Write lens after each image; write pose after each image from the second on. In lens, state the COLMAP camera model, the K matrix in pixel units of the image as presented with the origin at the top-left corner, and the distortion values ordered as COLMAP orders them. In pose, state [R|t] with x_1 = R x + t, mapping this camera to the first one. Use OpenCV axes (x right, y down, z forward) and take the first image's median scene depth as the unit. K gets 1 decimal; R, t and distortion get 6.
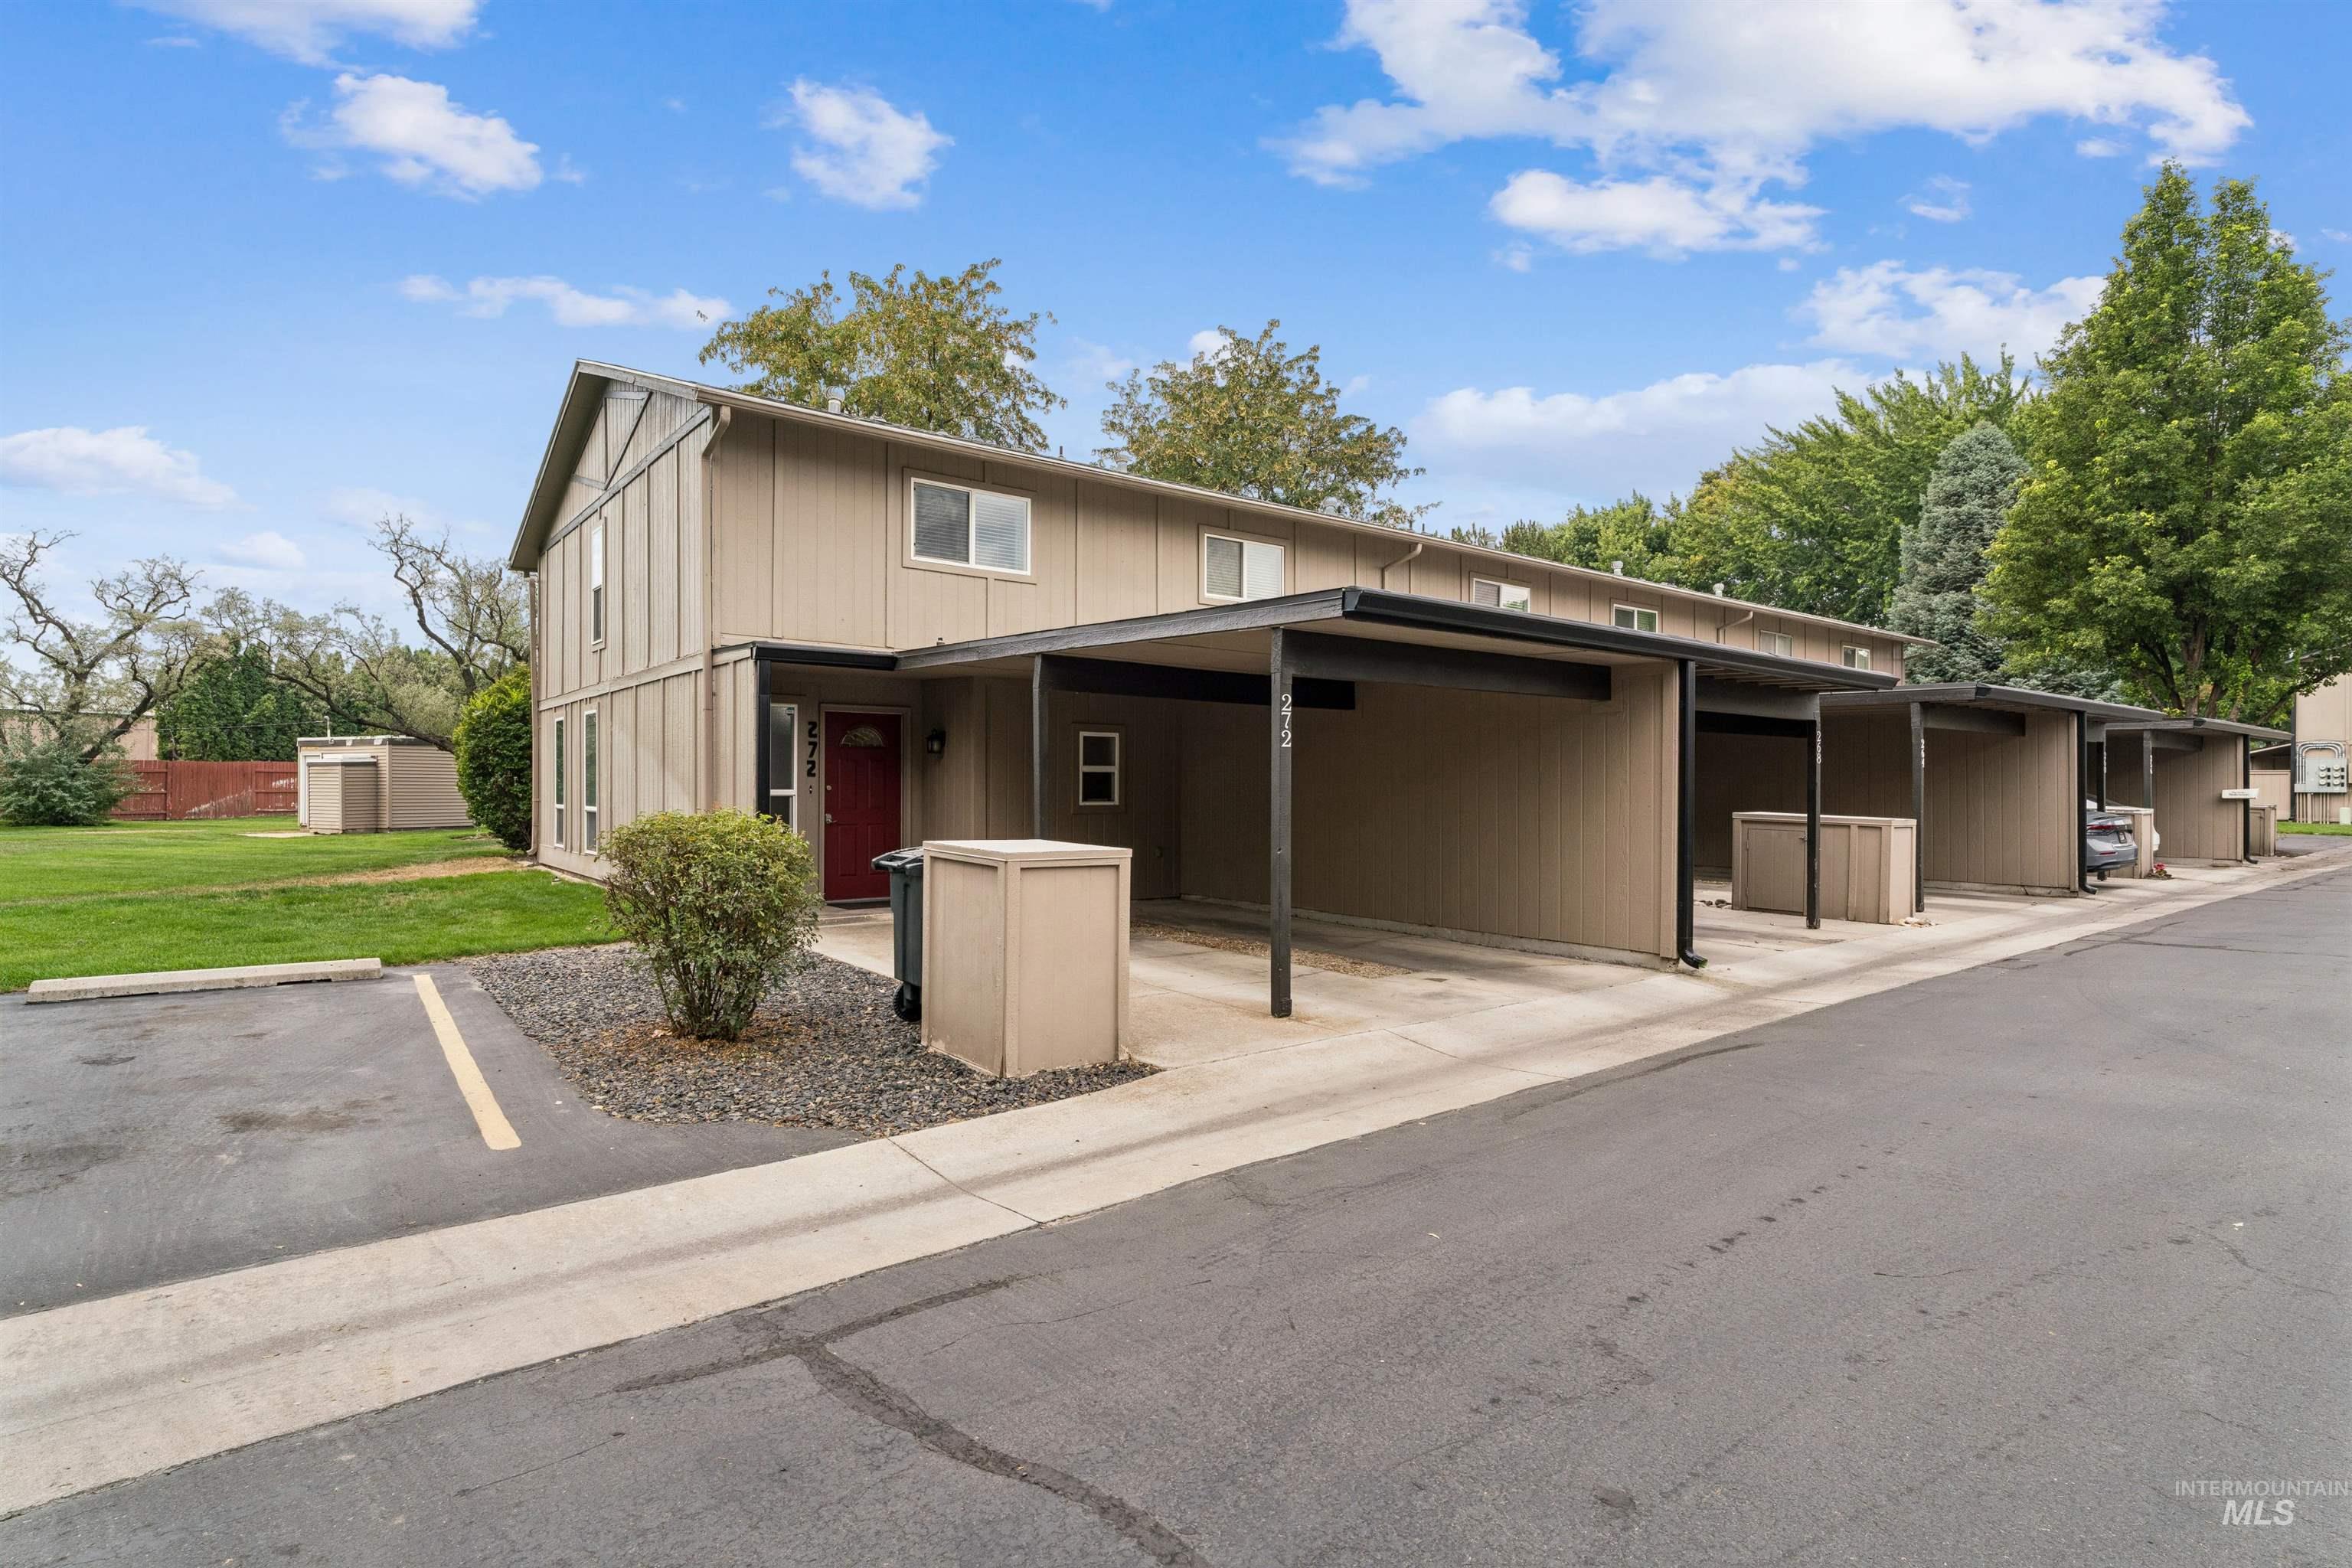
lens RADIAL K [[1137.3, 0, 1156.4], [0, 1137.3, 783.8], [0, 0, 1]] dist [-0.007463, 0.000297]
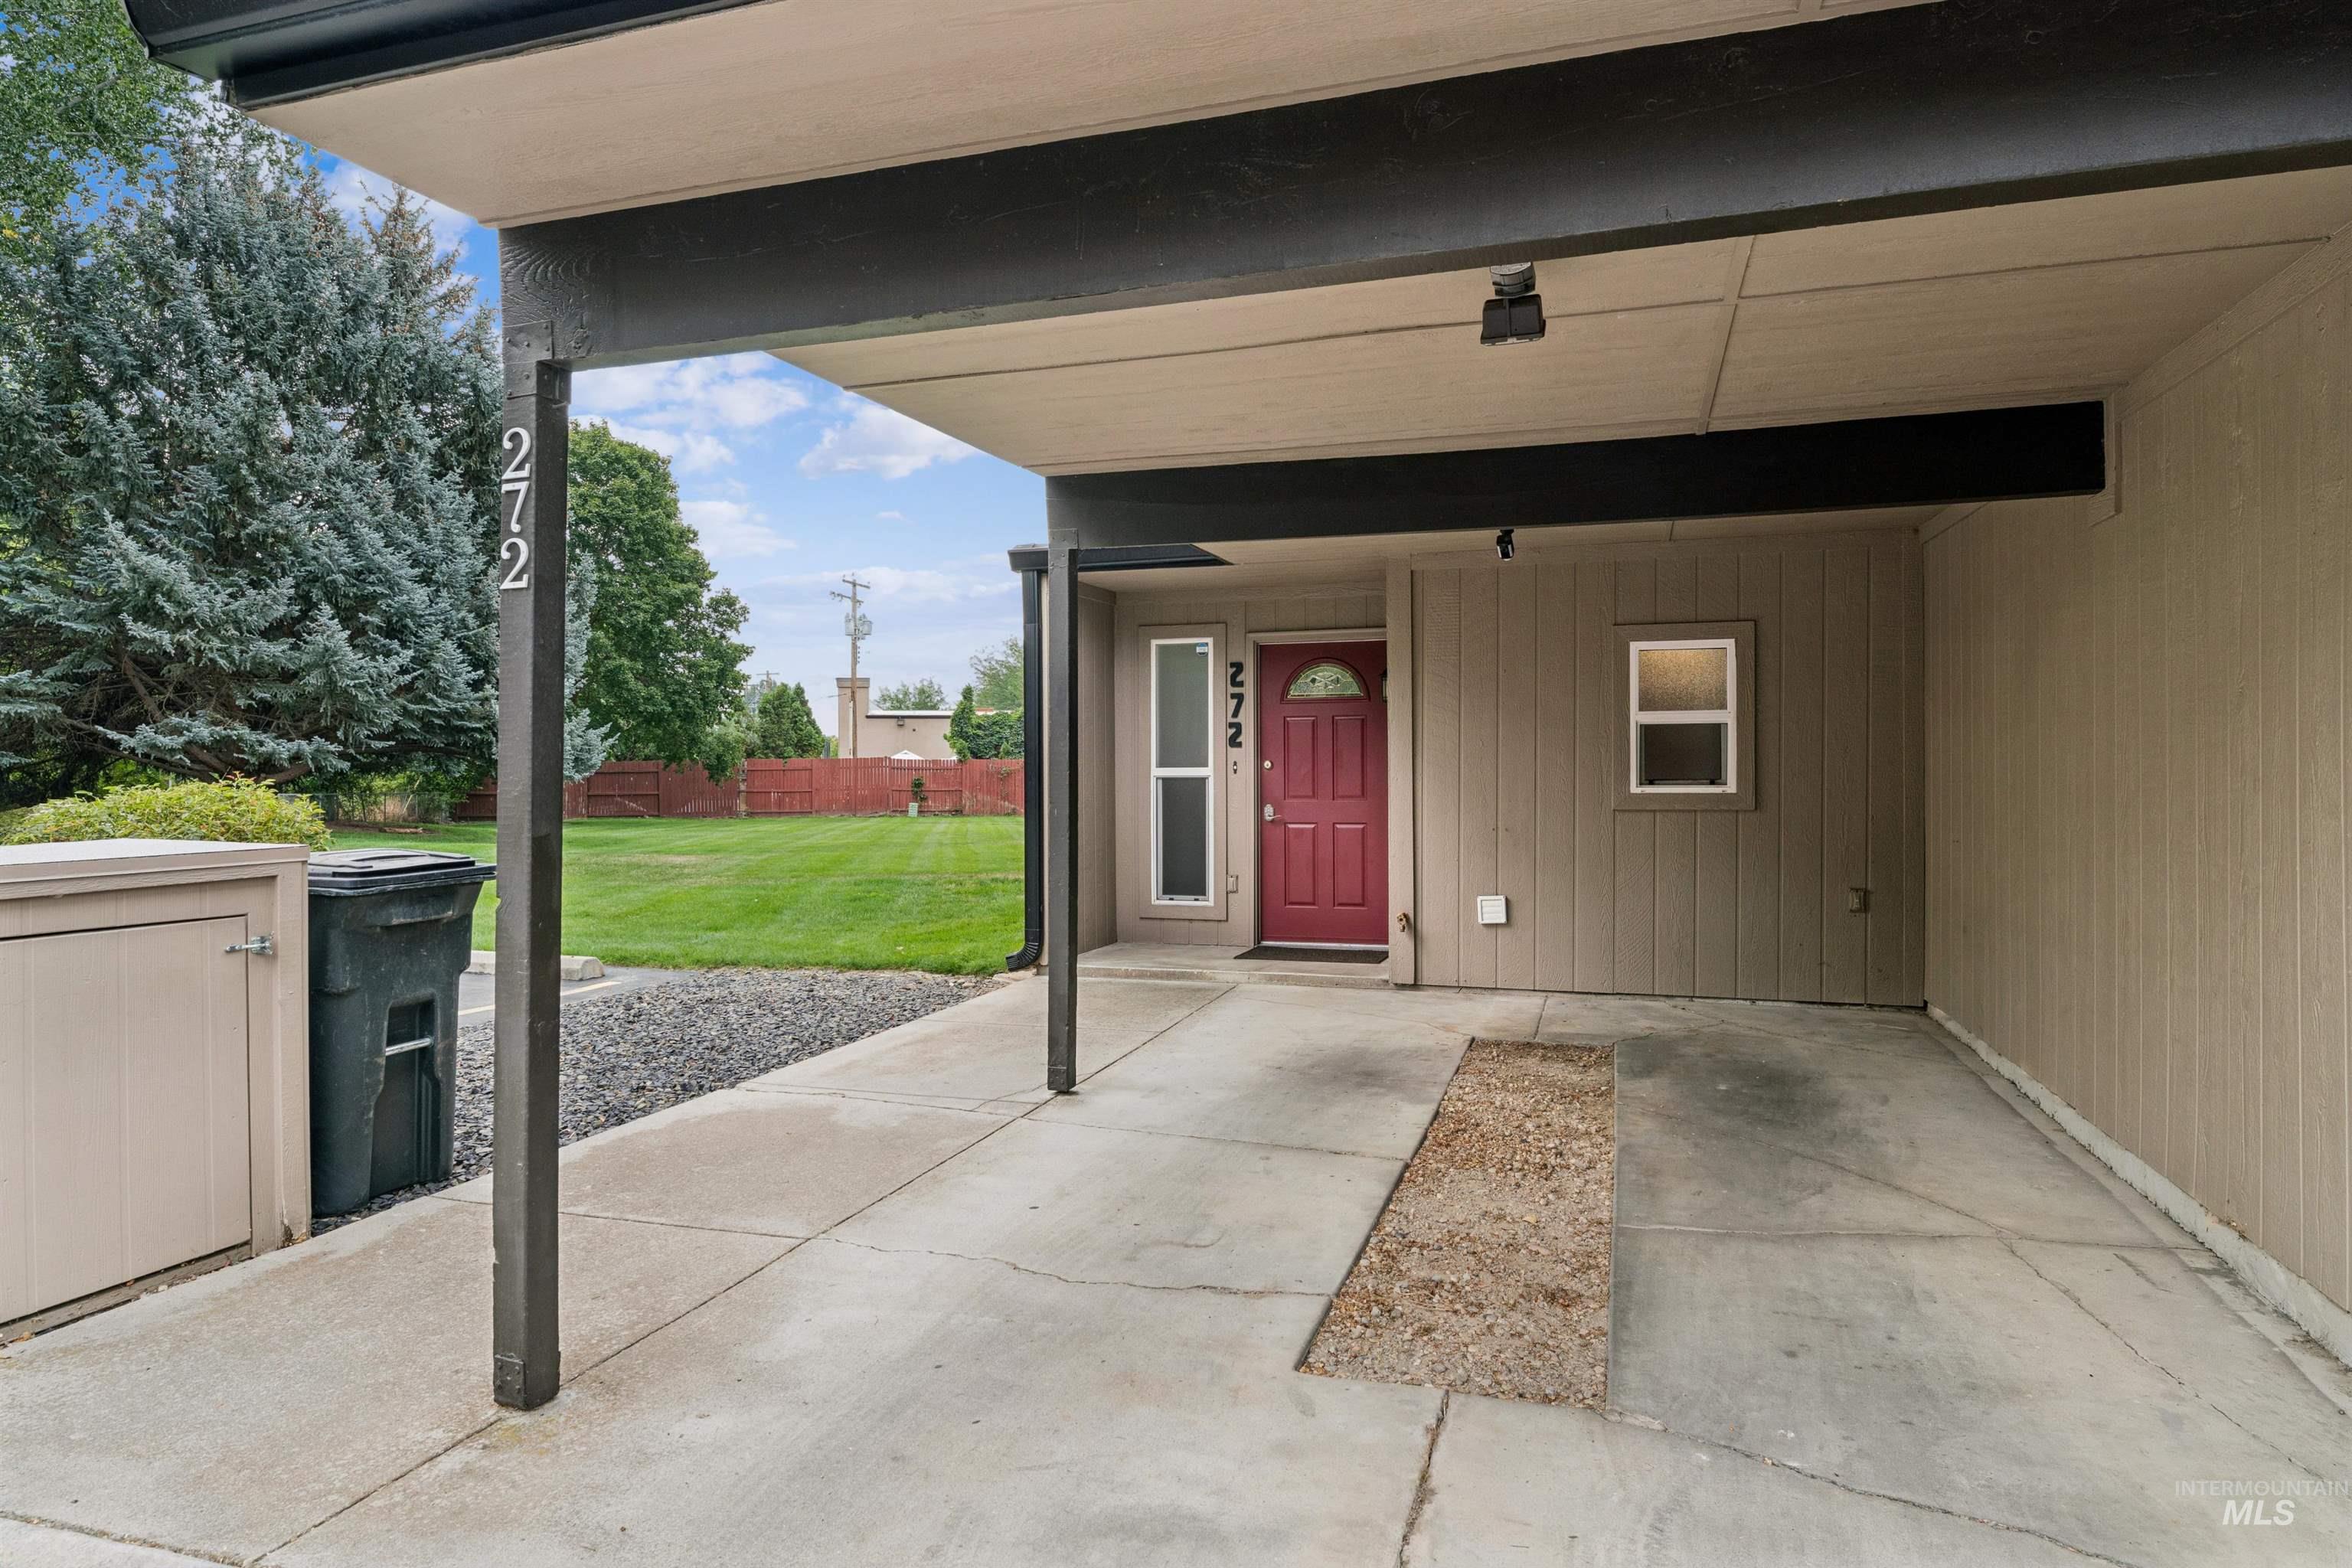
lens RADIAL K [[1341.8, 0, 1207.4], [0, 1341.8, 787.2], [0, 0, 1]] dist [-0.007462, 0.005396]
pose [[0.576384, -0.002019, -0.817176, 0.113550], [0.006803, 0.999974, 0.002328, 0.005221], [0.817150, -0.006901, 0.576383, 0.196424]]
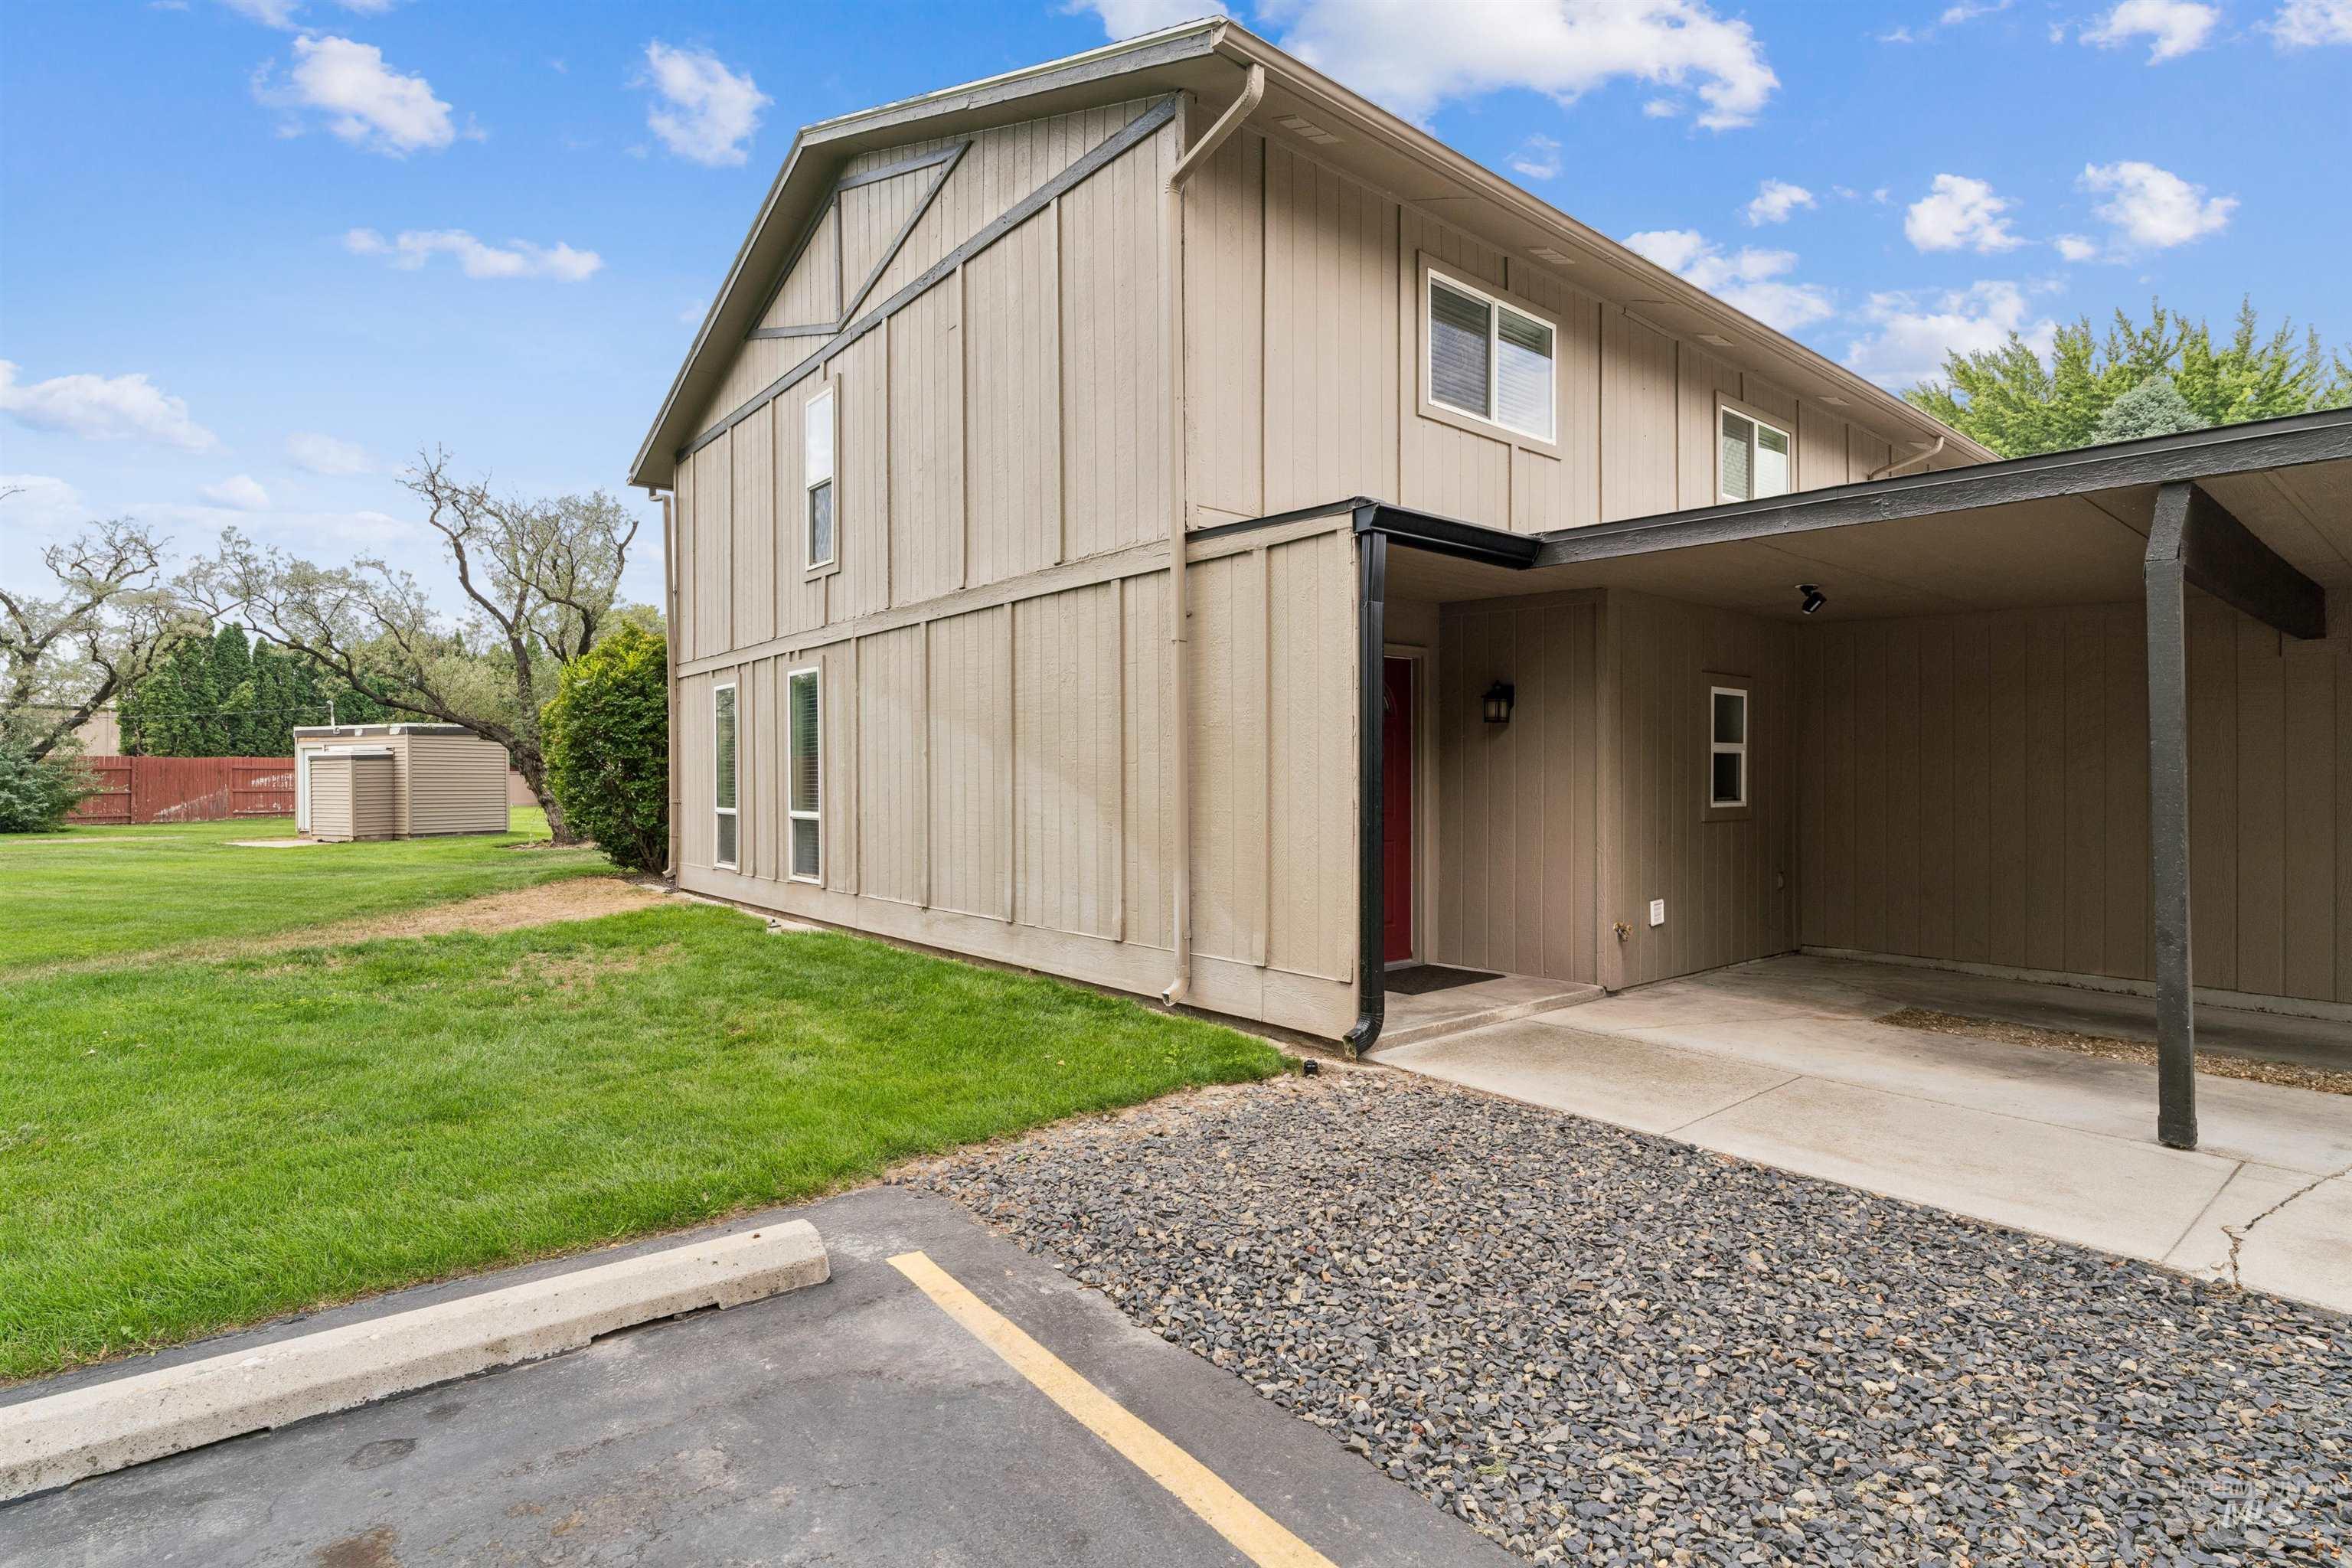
lens RADIAL K [[1137.3, 0, 1163.1], [0, 1137.3, 780.1], [0, 0, 1]] dist [-0.007463, 0.000297]
pose [[0.999659, -0.005471, 0.025536, -0.142960], [0.005420, 0.999983, 0.002054, 0.000494], [-0.025547, -0.001915, 0.999672, 0.151551]]
